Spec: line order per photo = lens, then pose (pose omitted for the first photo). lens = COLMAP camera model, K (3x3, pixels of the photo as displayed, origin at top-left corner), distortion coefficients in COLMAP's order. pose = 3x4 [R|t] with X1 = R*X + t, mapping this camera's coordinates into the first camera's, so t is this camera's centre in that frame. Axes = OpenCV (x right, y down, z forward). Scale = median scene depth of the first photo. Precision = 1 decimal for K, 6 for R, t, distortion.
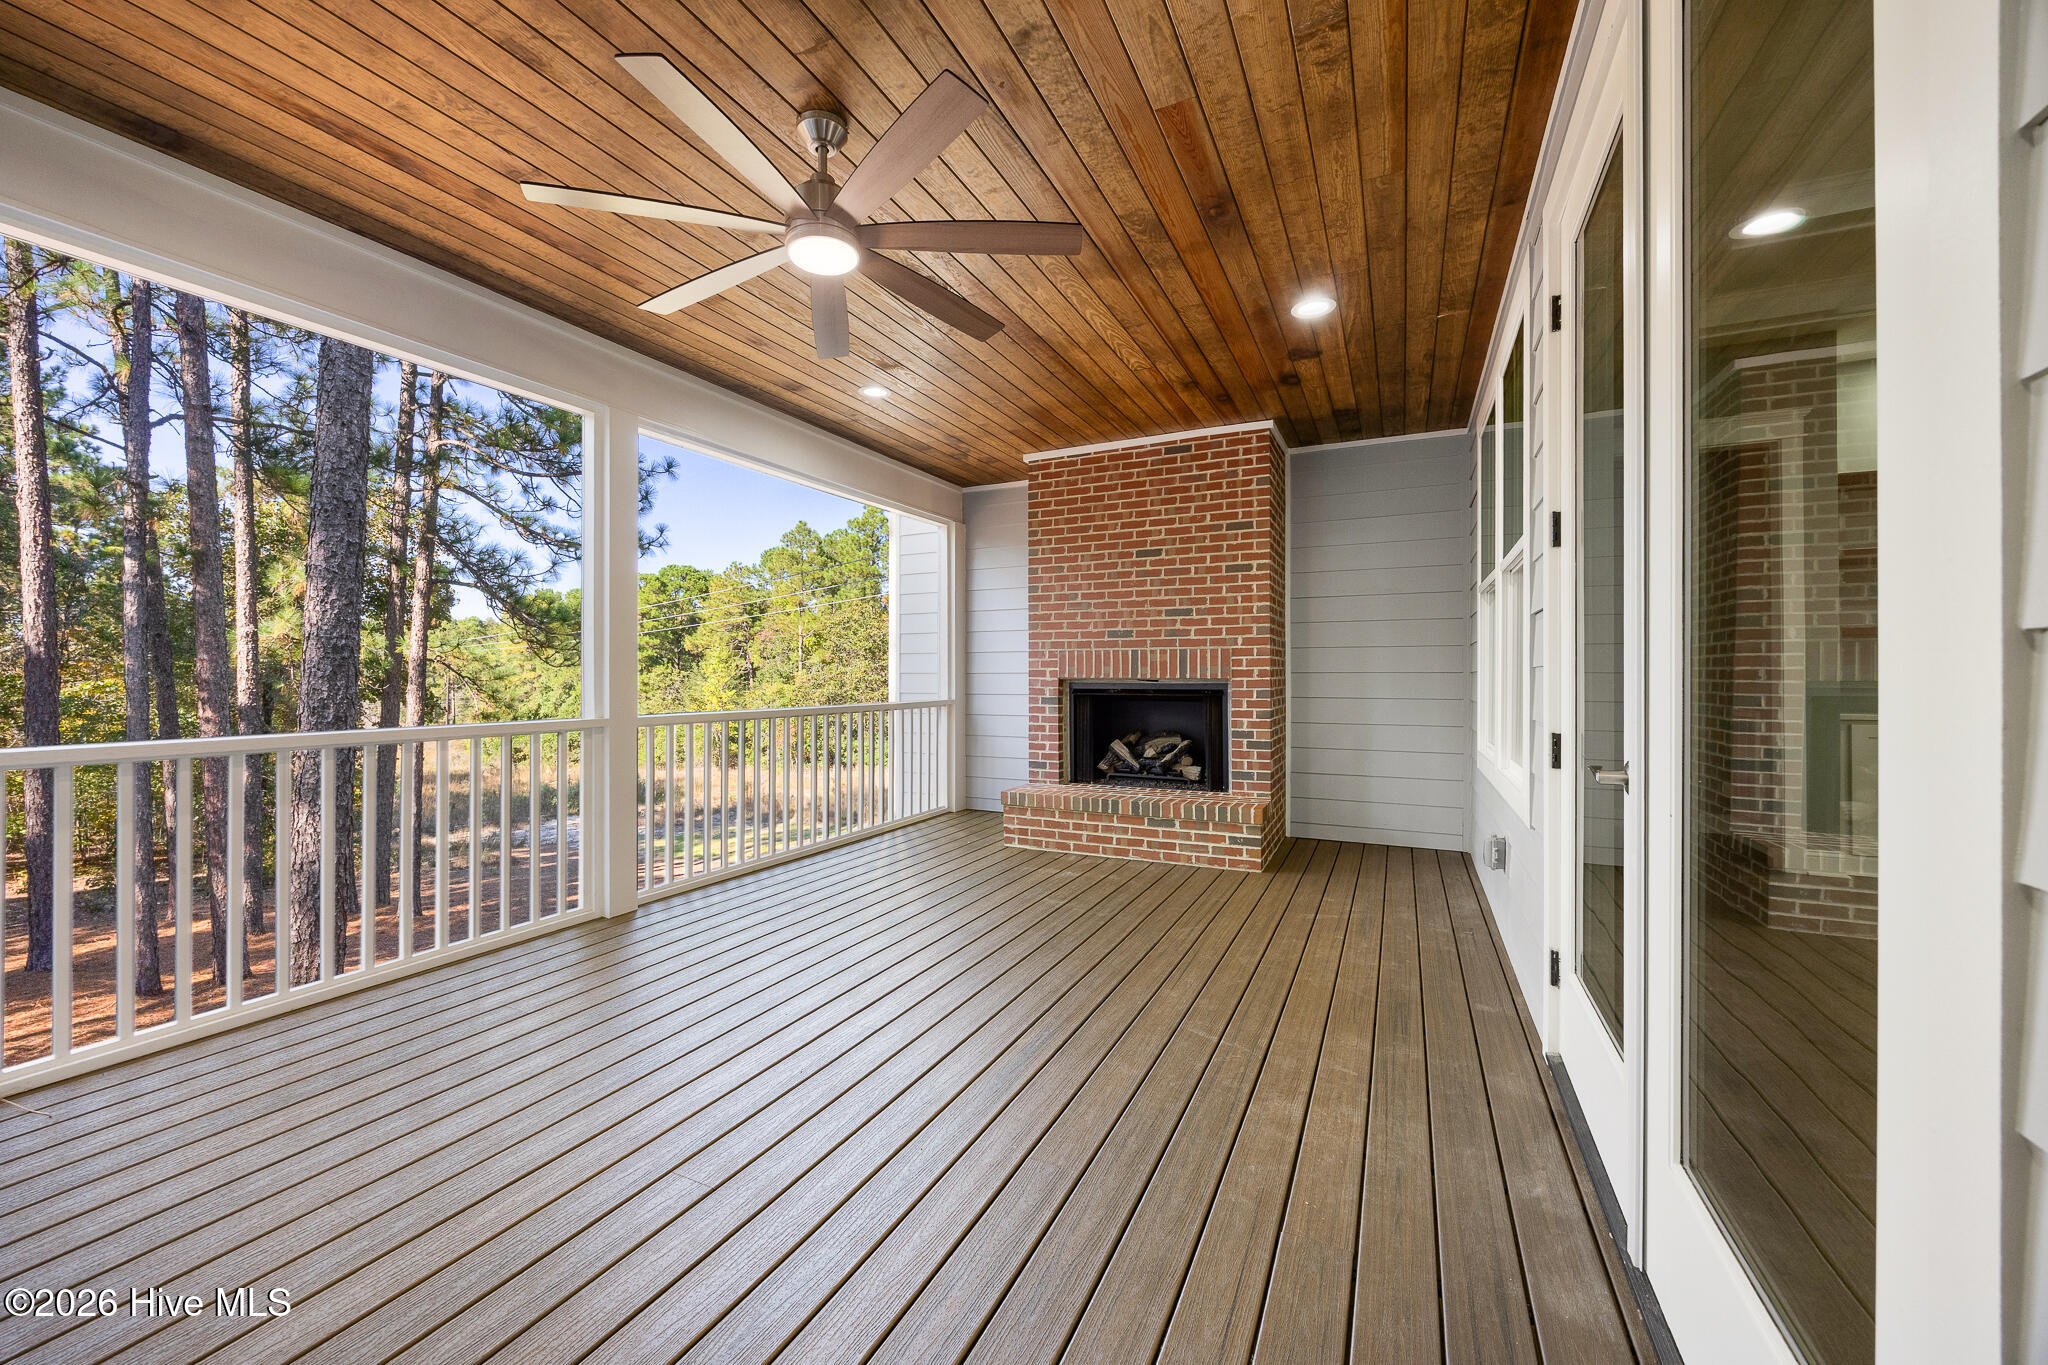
lens RADIAL K [[790.6, 0, 1018.0], [0, 790.6, 672.6], [0, 0, 1]] dist [-0.000381, -0.000137]
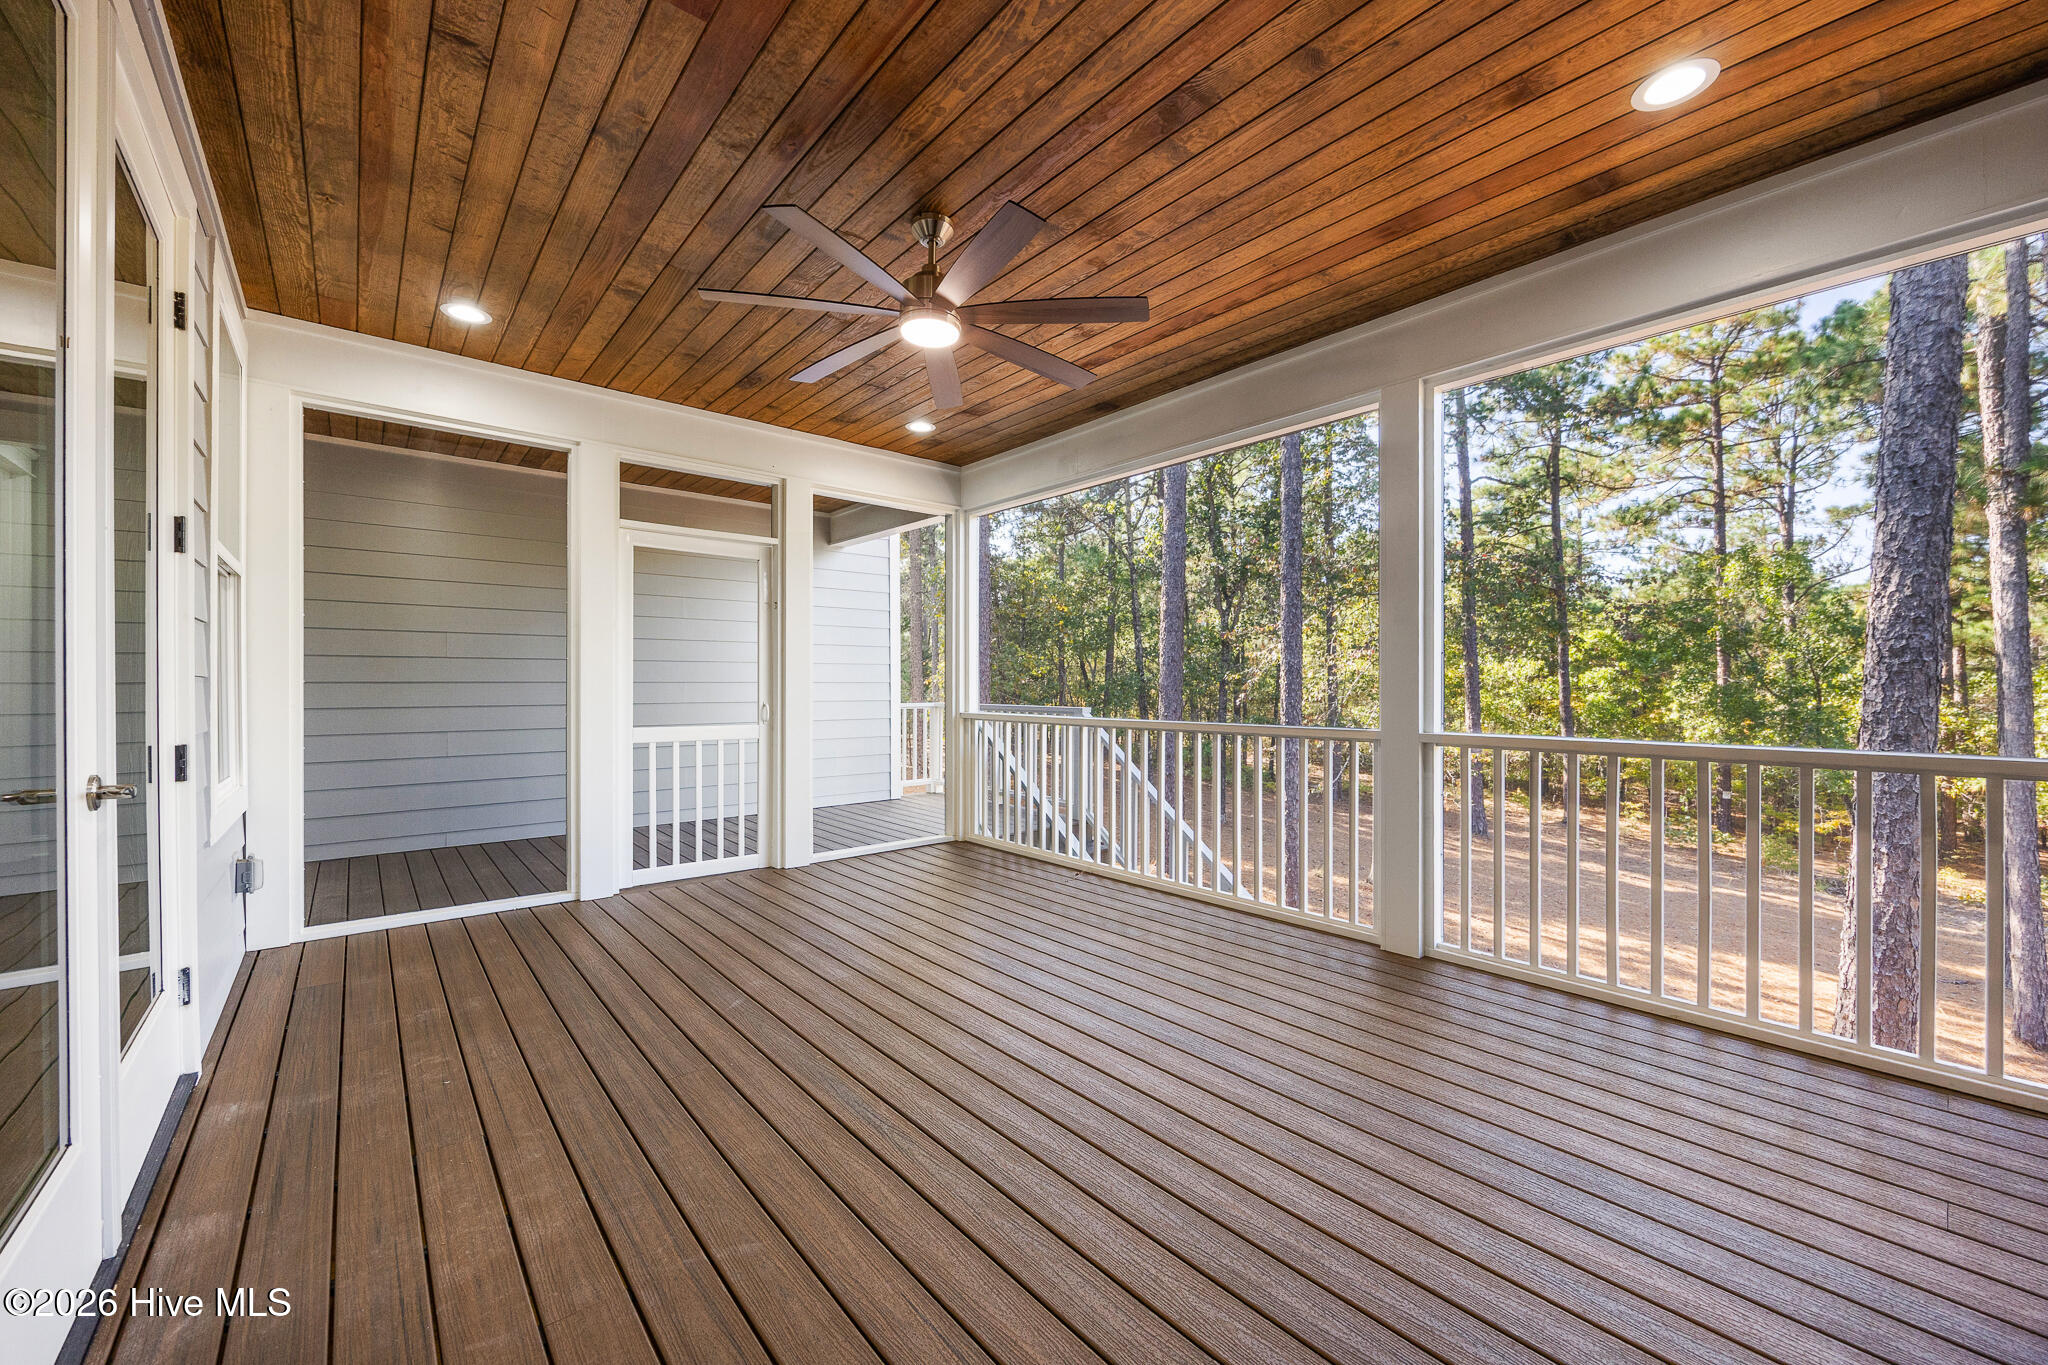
lens RADIAL K [[790.6, 0, 1018.1], [0, 790.6, 690.6], [0, 0, 1]] dist [-0.000381, -0.000137]
pose [[-0.403894, 0.006756, -0.914781, 0.458692], [0.004164, 0.999976, 0.005547, 0.003173], [0.914796, -0.001569, -0.403912, 0.926752]]
